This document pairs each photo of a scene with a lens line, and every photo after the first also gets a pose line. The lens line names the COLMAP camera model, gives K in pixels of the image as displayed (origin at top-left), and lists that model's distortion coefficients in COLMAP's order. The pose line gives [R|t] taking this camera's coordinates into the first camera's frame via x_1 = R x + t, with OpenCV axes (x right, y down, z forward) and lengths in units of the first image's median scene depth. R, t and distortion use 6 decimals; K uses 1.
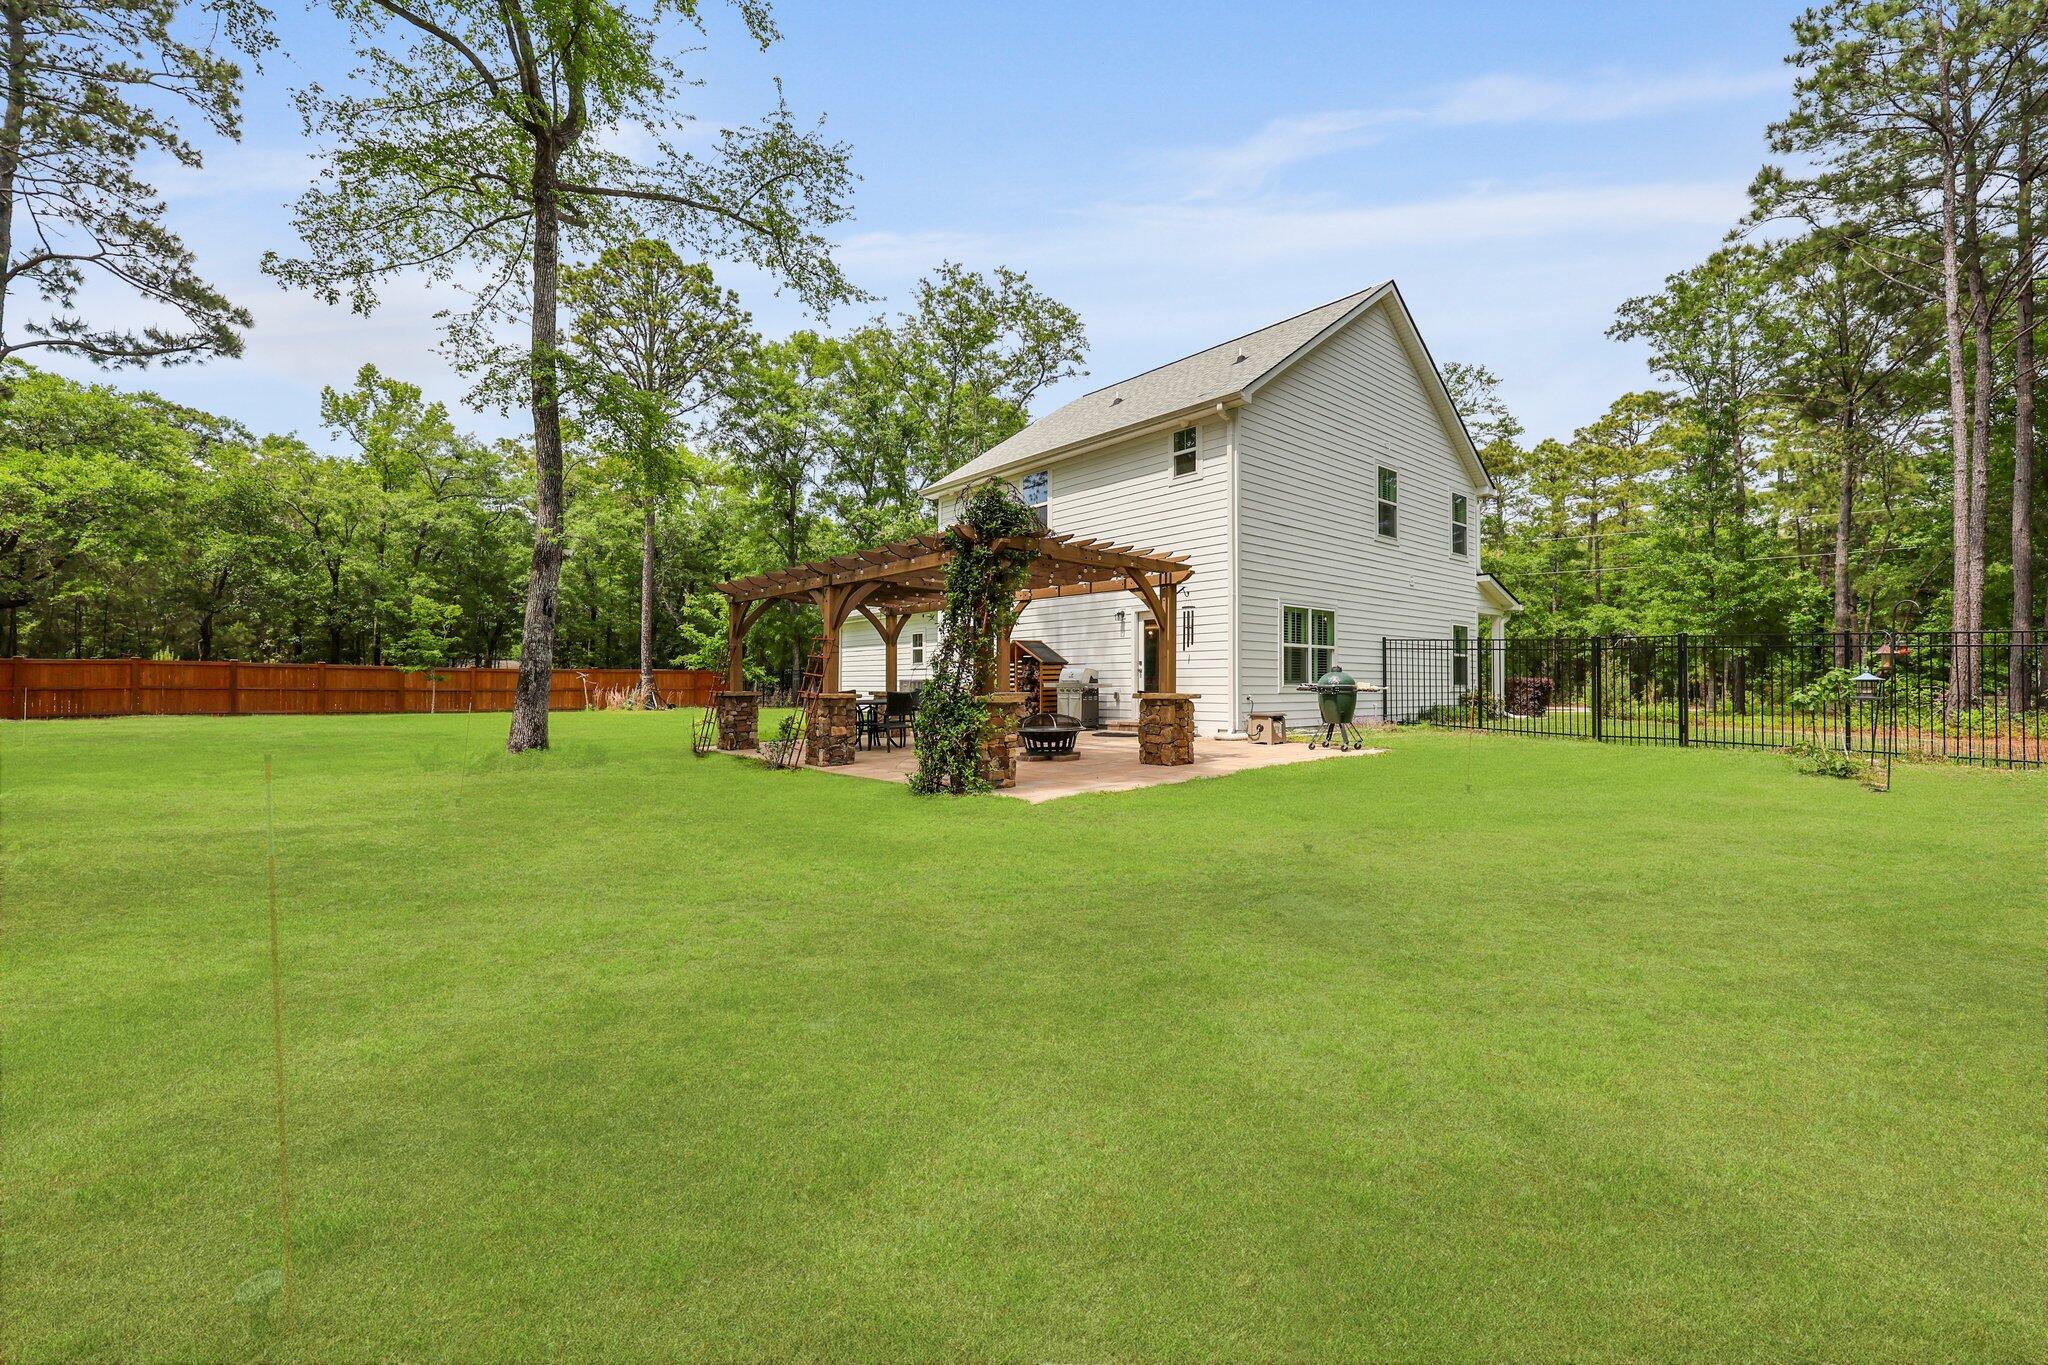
lens RADIAL K [[848.0, 0, 1024.0], [0, 848.0, 682.5], [0, 0, 1]] dist [0.001344, -0.000257]
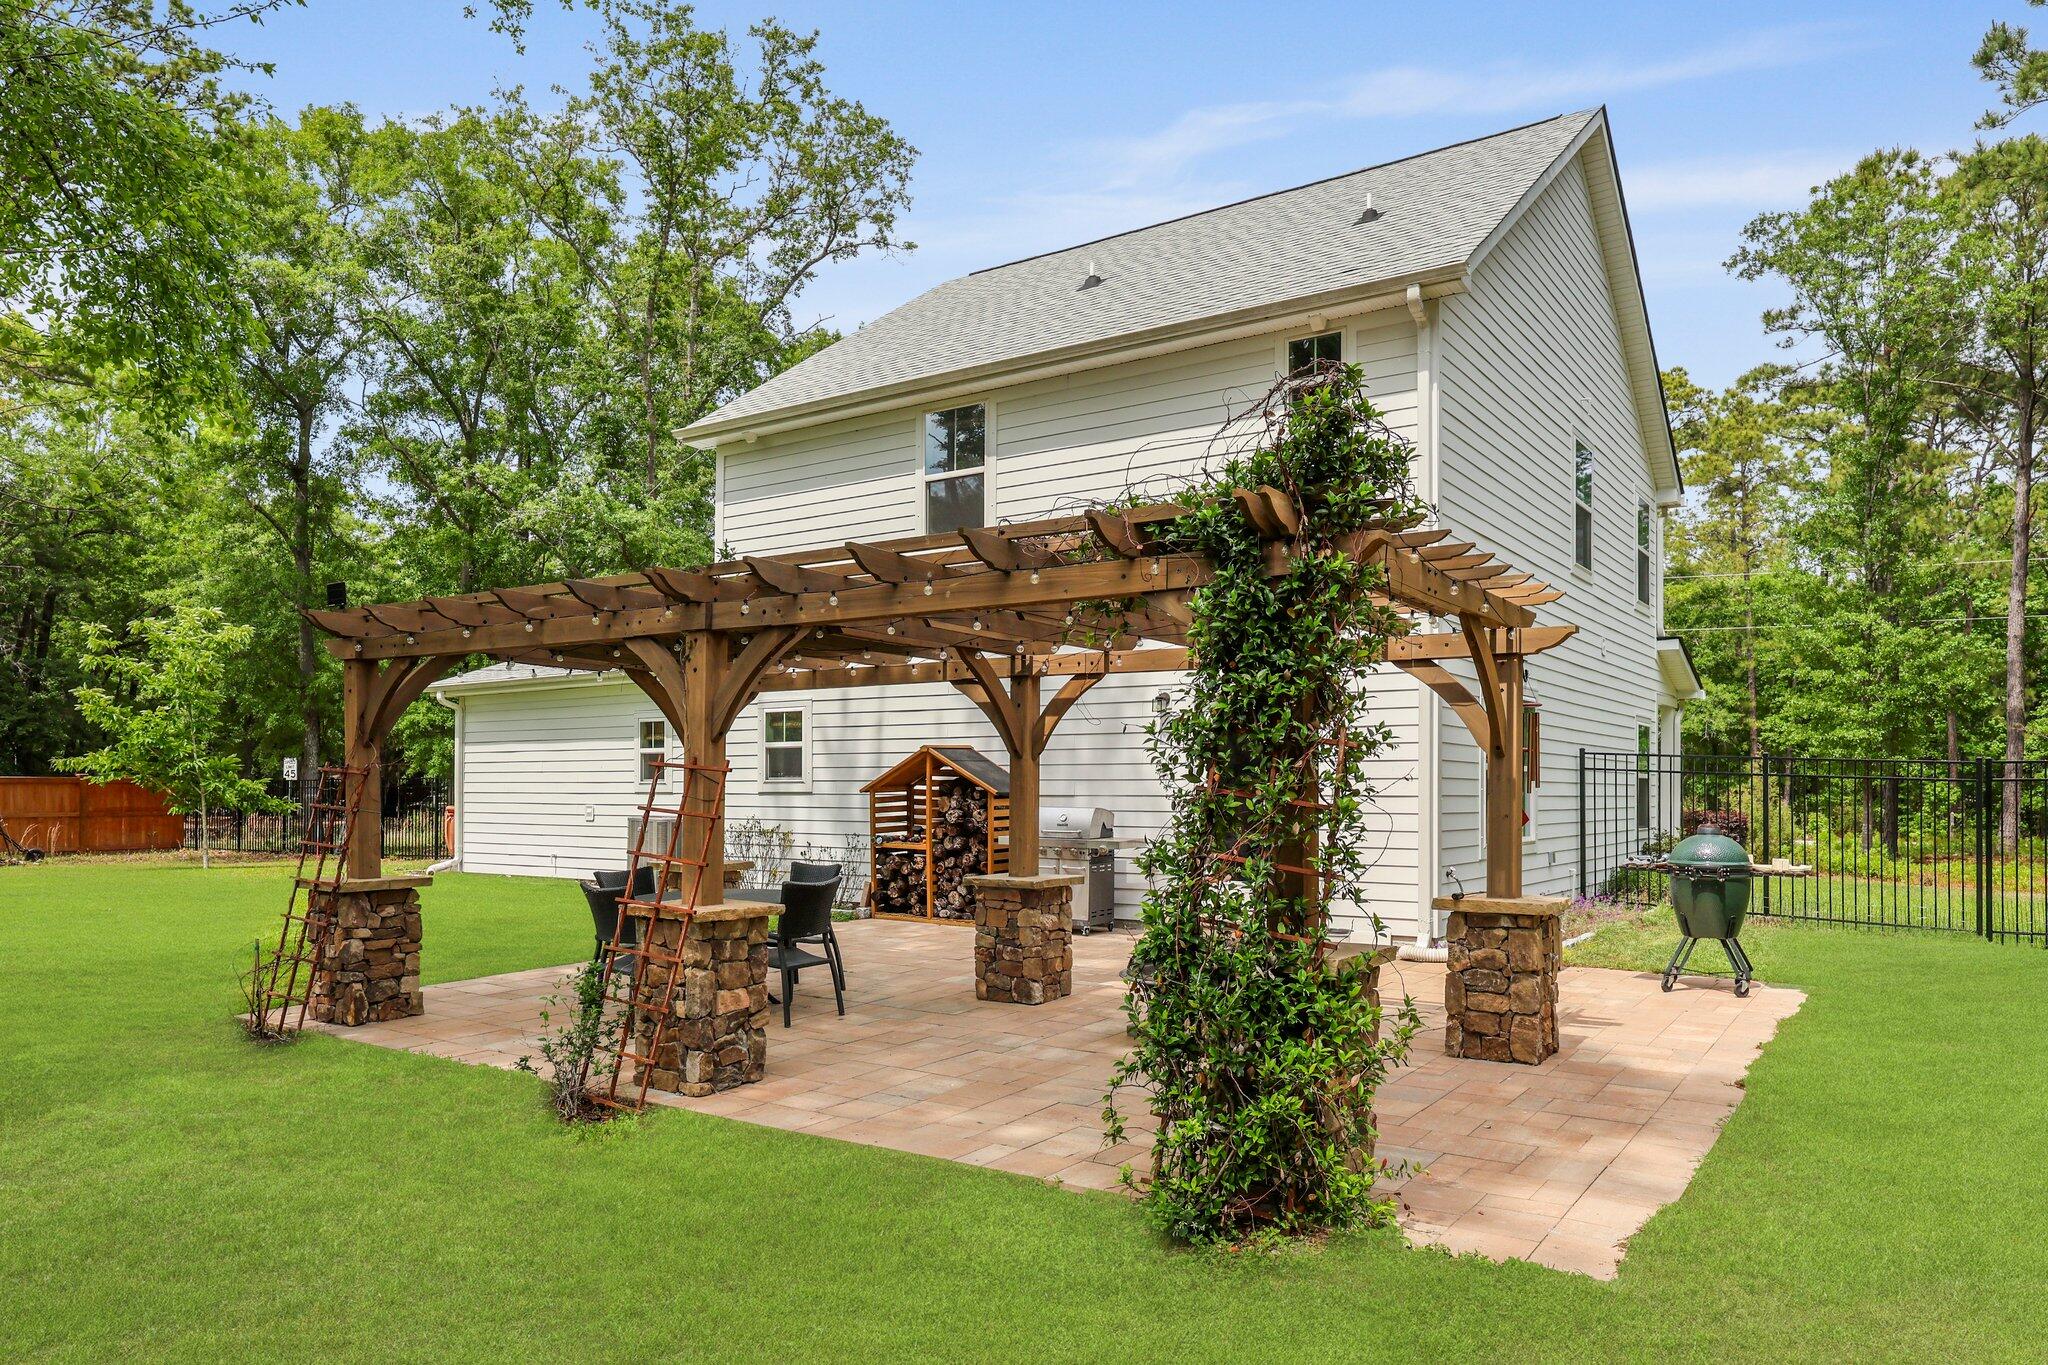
lens RADIAL K [[1376.2, 0, 1023.8], [0, 1376.2, 792.3], [0, 0, 1]] dist [0.003640, -0.001180]
pose [[0.965694, 0.001929, 0.259674, -0.097031], [-0.003417, 0.999980, 0.005278, -0.016661], [-0.259658, -0.005984, 0.965682, 0.132524]]
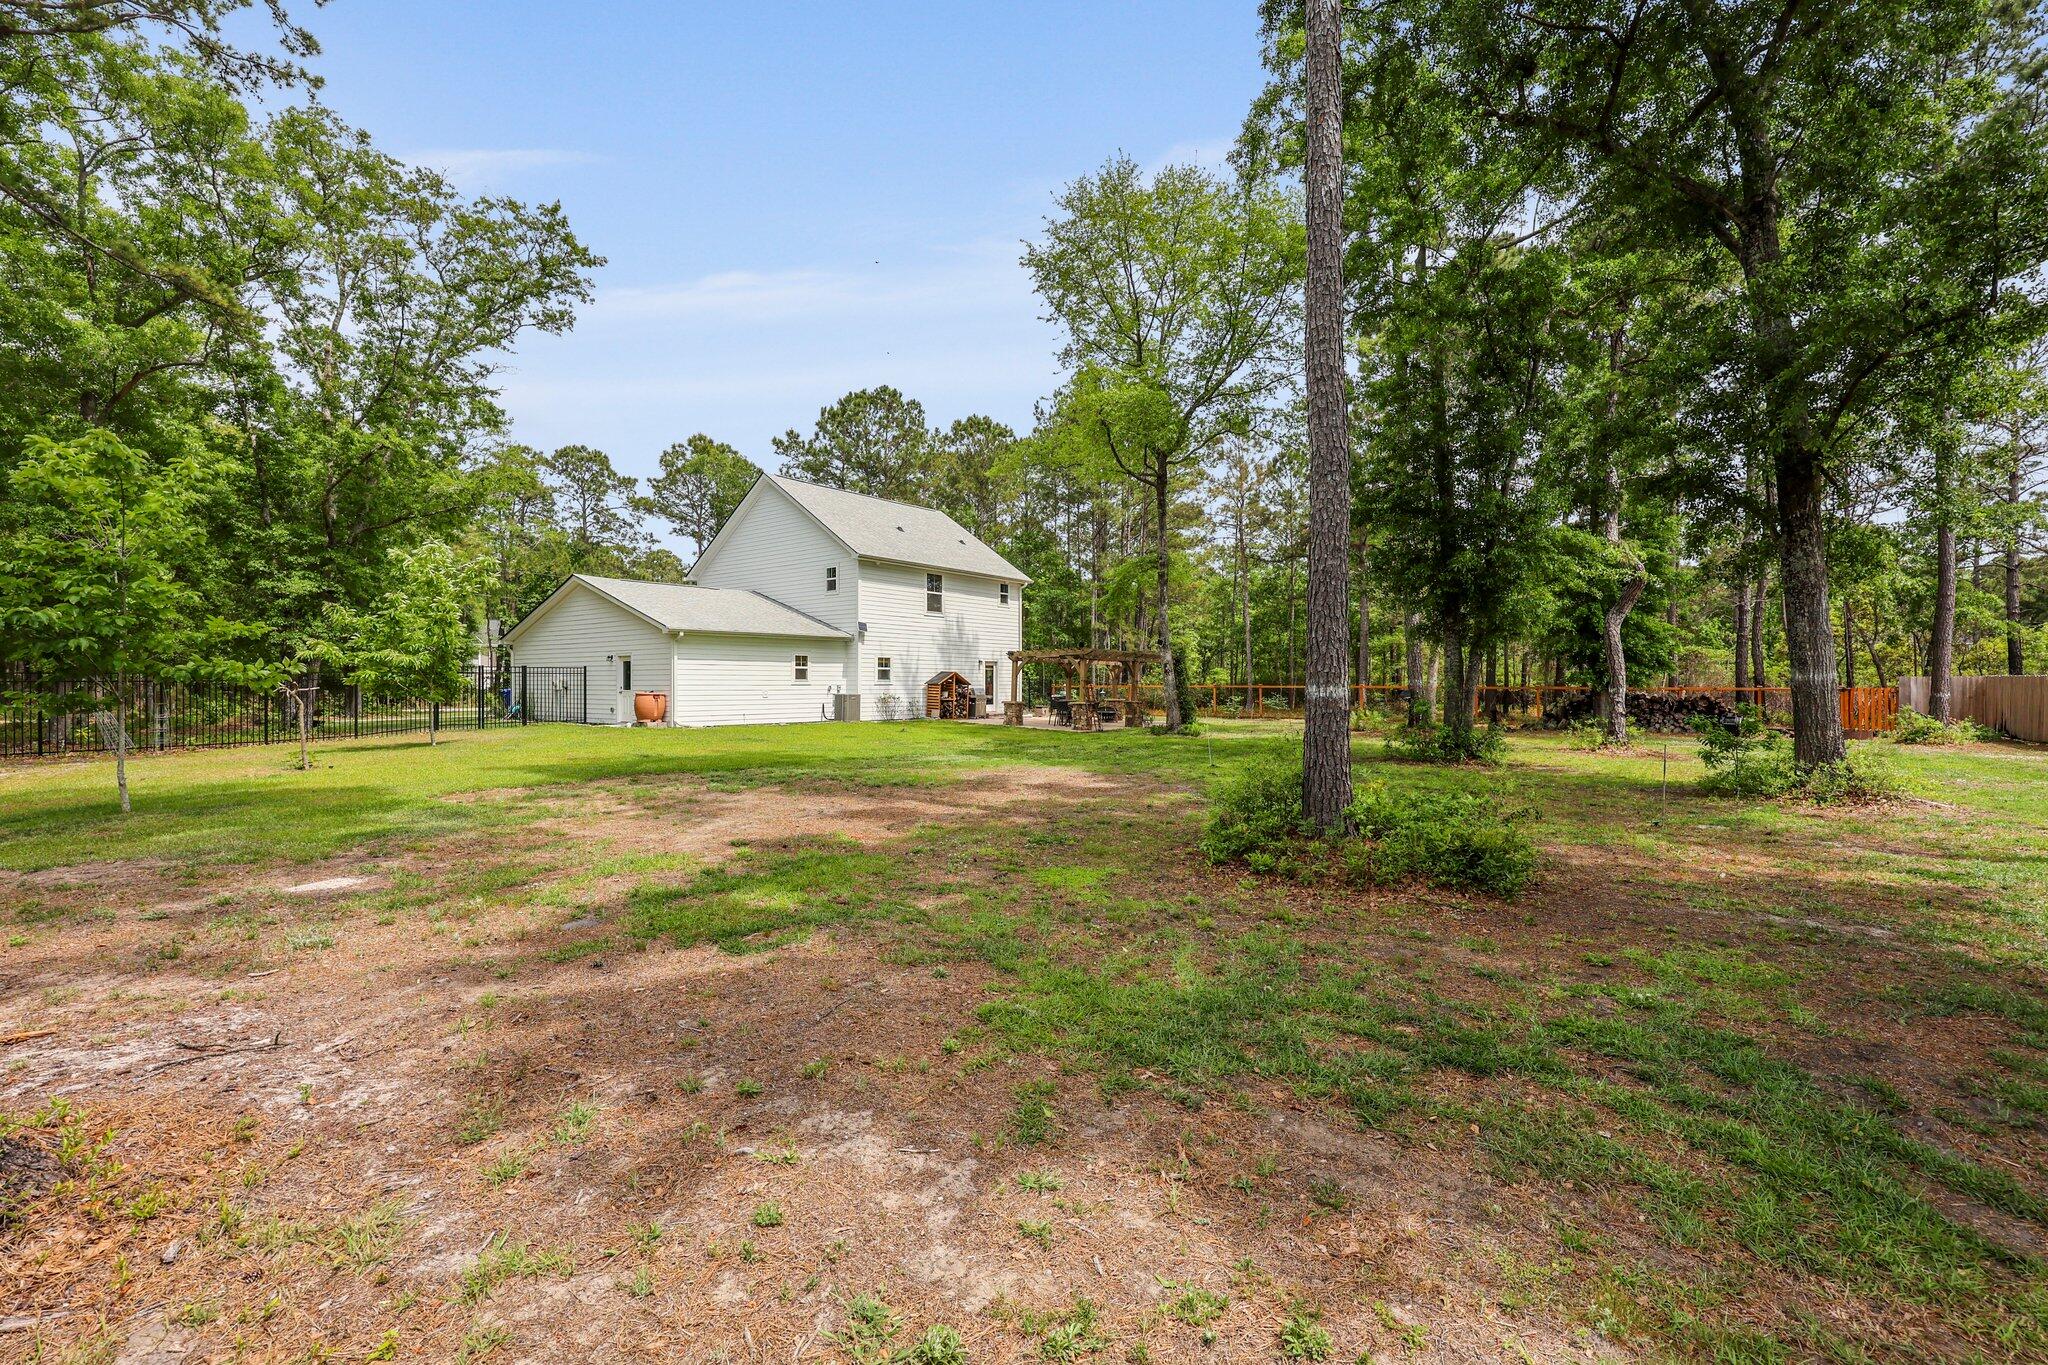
lens RADIAL K [[848.0, 0, 1024.0], [0, 848.0, 682.5], [0, 0, 1]] dist [0.001344, -0.000257]
pose [[-0.206380, 0.010124, 0.978420, -1.581602], [0.002665, 0.999949, -0.009784, 0.000616], [-0.978468, 0.000589, -0.206396, 1.054333]]
